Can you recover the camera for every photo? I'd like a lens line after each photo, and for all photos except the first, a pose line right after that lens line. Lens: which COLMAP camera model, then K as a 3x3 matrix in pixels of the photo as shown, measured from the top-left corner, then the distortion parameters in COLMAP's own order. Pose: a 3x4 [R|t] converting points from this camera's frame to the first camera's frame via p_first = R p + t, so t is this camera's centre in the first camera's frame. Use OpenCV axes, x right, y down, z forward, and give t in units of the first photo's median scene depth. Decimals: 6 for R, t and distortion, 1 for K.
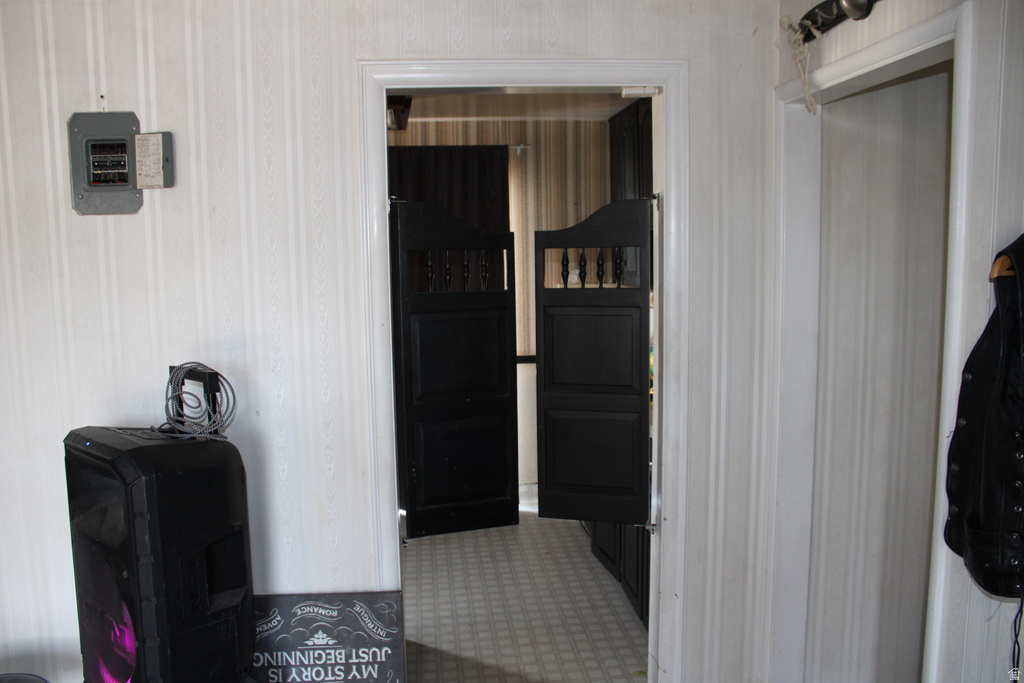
lens RADIAL K [[832.5, 0, 512.0], [0, 832.5, 341.5], [0, 0, 1]] dist [-0.167912, 0.136477]
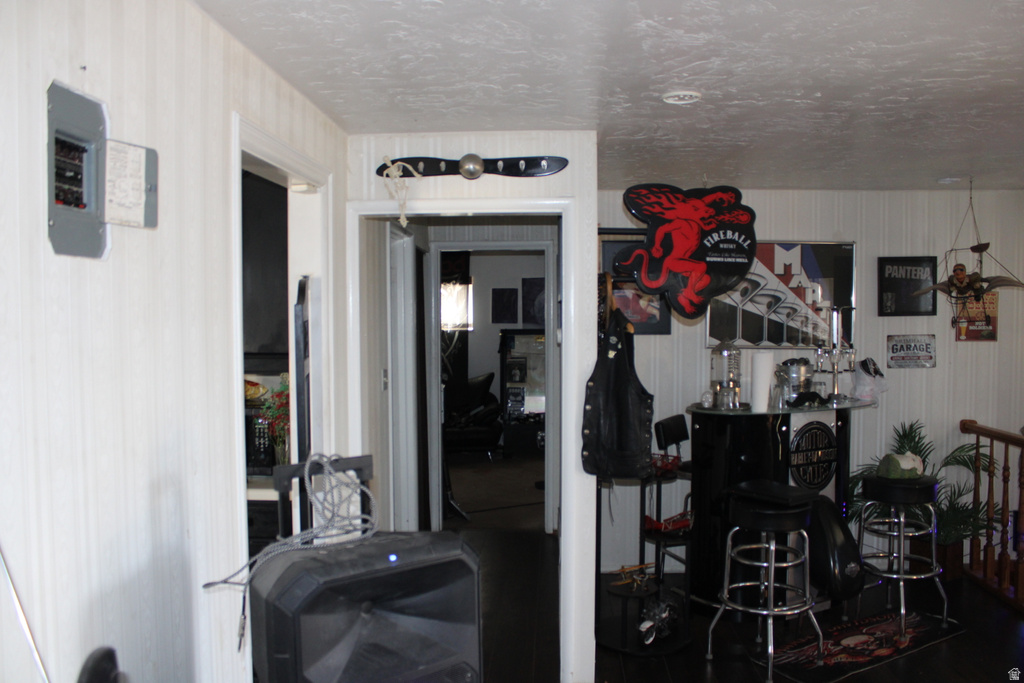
lens RADIAL K [[832.5, 0, 512.0], [0, 832.5, 341.5], [0, 0, 1]] dist [-0.167912, 0.136477]
pose [[0.164045, -0.020469, 0.986240, -1.055672], [0.118732, 0.992926, 0.000858, -0.056852], [-0.979281, 0.116958, 0.165315, 0.588802]]
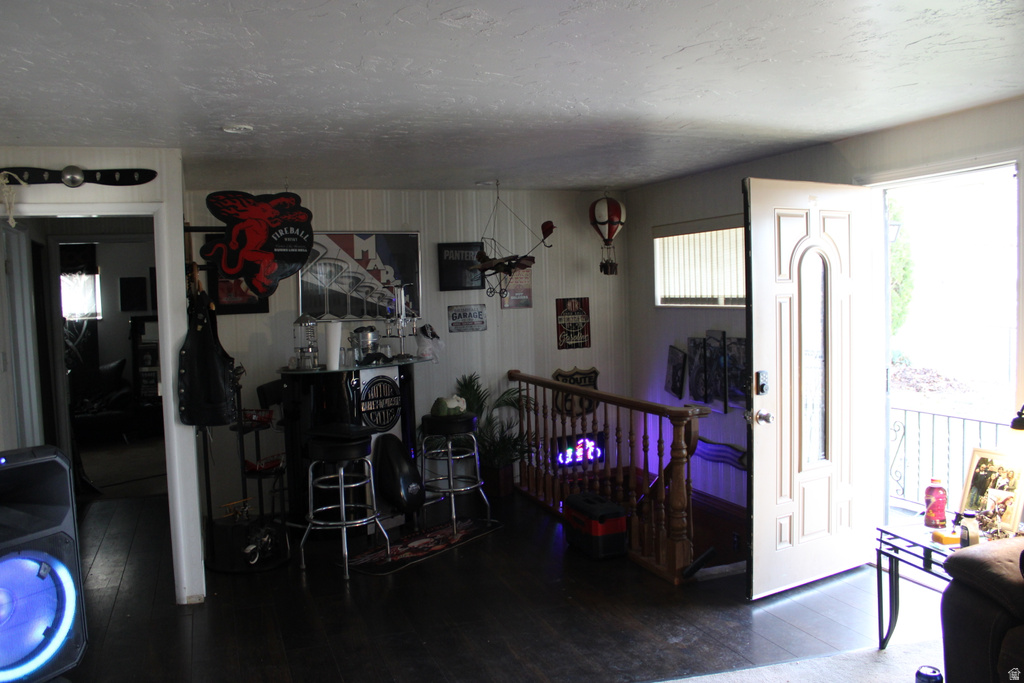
lens RADIAL K [[832.5, 0, 512.0], [0, 832.5, 341.5], [0, 0, 1]] dist [-0.167912, 0.136477]
pose [[-0.240834, -0.037947, 0.969824, -1.490601], [0.150509, 0.985687, 0.075943, -0.015812], [-0.958825, 0.164257, -0.231675, 0.422796]]
